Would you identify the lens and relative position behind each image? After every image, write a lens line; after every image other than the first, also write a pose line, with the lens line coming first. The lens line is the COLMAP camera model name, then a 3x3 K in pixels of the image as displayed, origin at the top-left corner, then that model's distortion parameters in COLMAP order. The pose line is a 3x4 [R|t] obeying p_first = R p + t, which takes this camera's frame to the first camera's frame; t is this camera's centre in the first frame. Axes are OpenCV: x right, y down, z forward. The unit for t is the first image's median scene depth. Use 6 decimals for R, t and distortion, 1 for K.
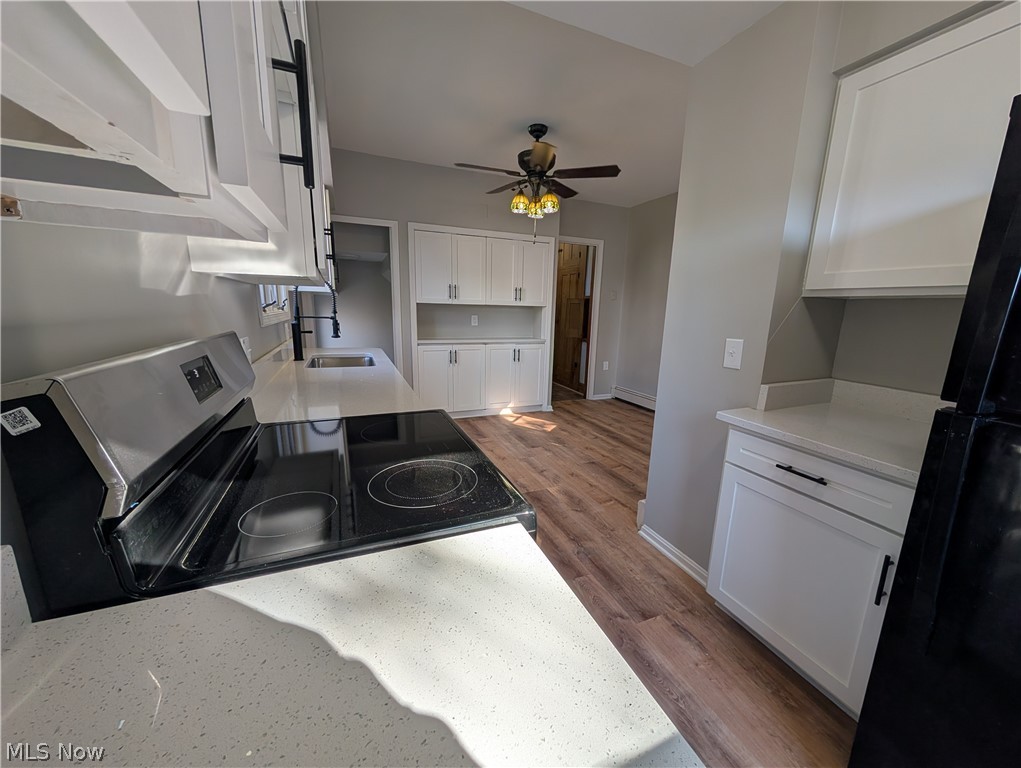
lens RADIAL K [[388.8, 0, 514.1], [0, 388.8, 387.8], [0, 0, 1]] dist [0.003420, -0.000338]
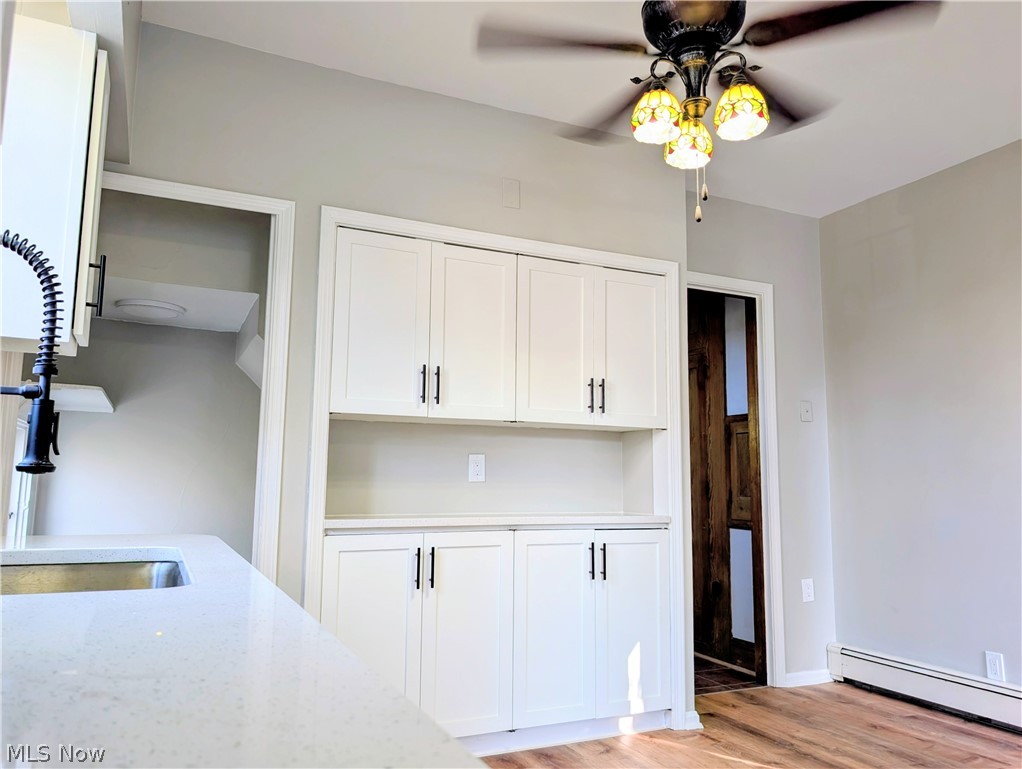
lens RADIAL K [[753.3, 0, 512.3], [0, 753.3, 383.3], [0, 0, 1]] dist [0.021135, -0.001223]
pose [[0.998740, -0.007746, 0.049589, -0.108975], [0.023877, 0.942375, -0.333707, -0.008668], [-0.044146, 0.334470, 0.941372, 0.308931]]
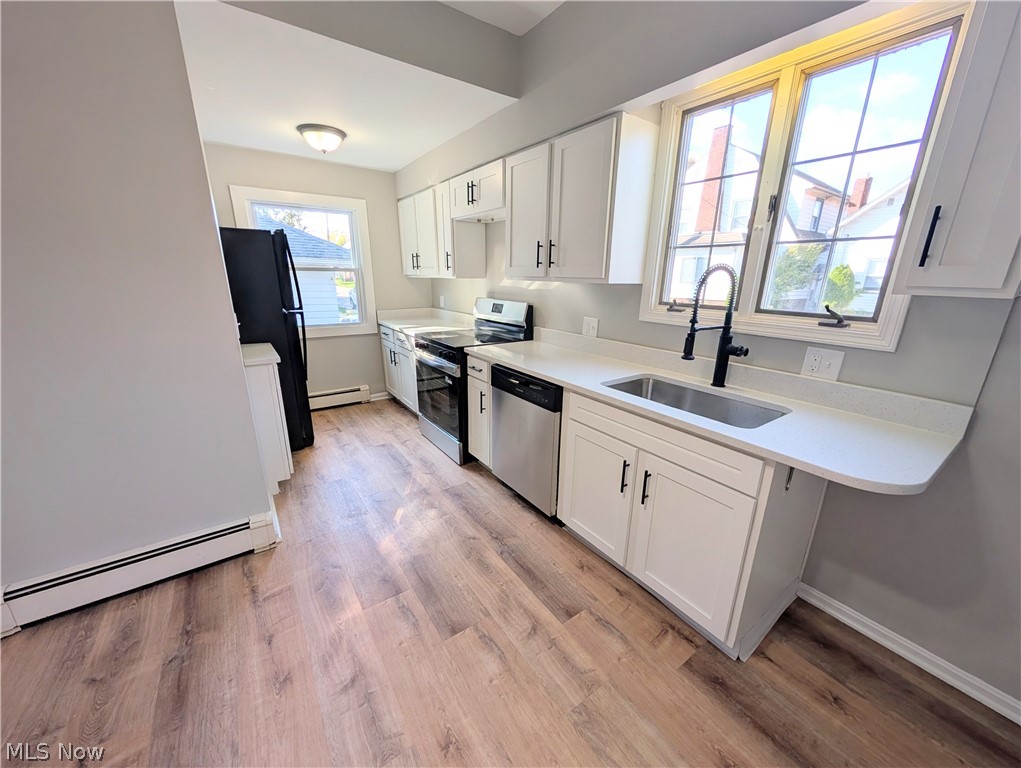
lens RADIAL K [[388.8, 0, 514.3], [0, 388.8, 386.6], [0, 0, 1]] dist [0.003420, -0.000338]
pose [[-0.976141, 0.019982, -0.216215, -0.013274], [-0.083758, 0.884043, 0.459840, -0.220620], [0.200332, 0.466979, -0.861277, 0.919415]]
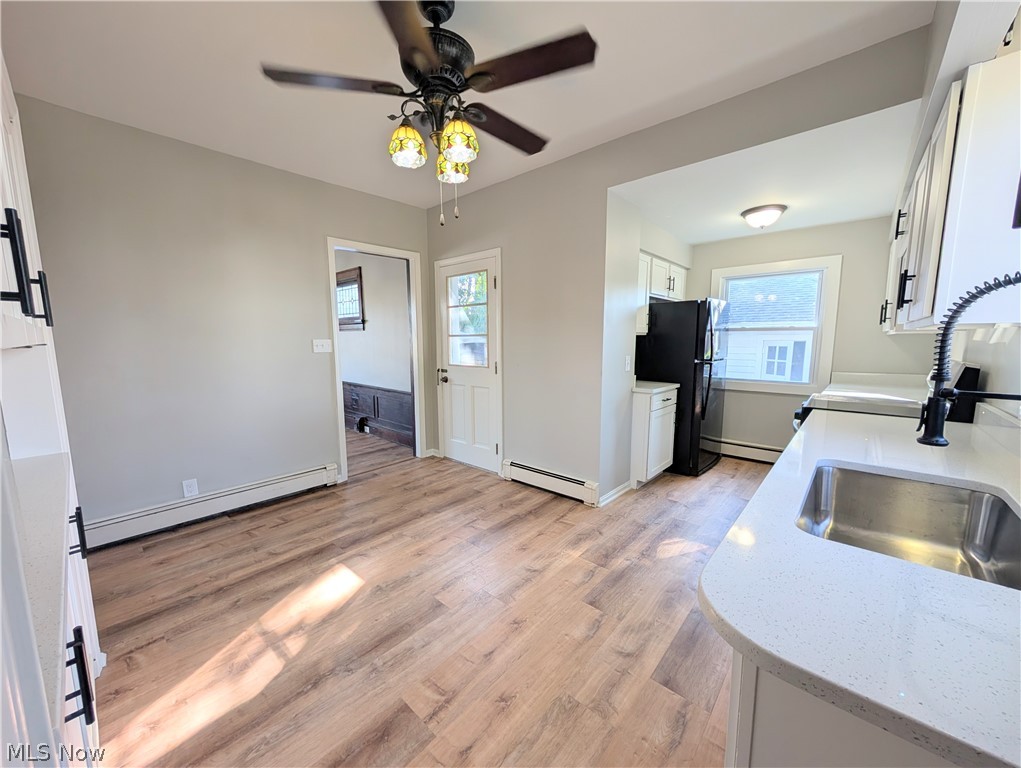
lens RADIAL K [[388.8, 0, 517.7], [0, 388.8, 388.4], [0, 0, 1]] dist [0.003420, -0.000338]
pose [[-0.435855, -0.138925, 0.889230, -0.365317], [0.173273, 0.956579, 0.234377, -0.201672], [-0.883180, 0.256234, -0.392858, 0.888221]]
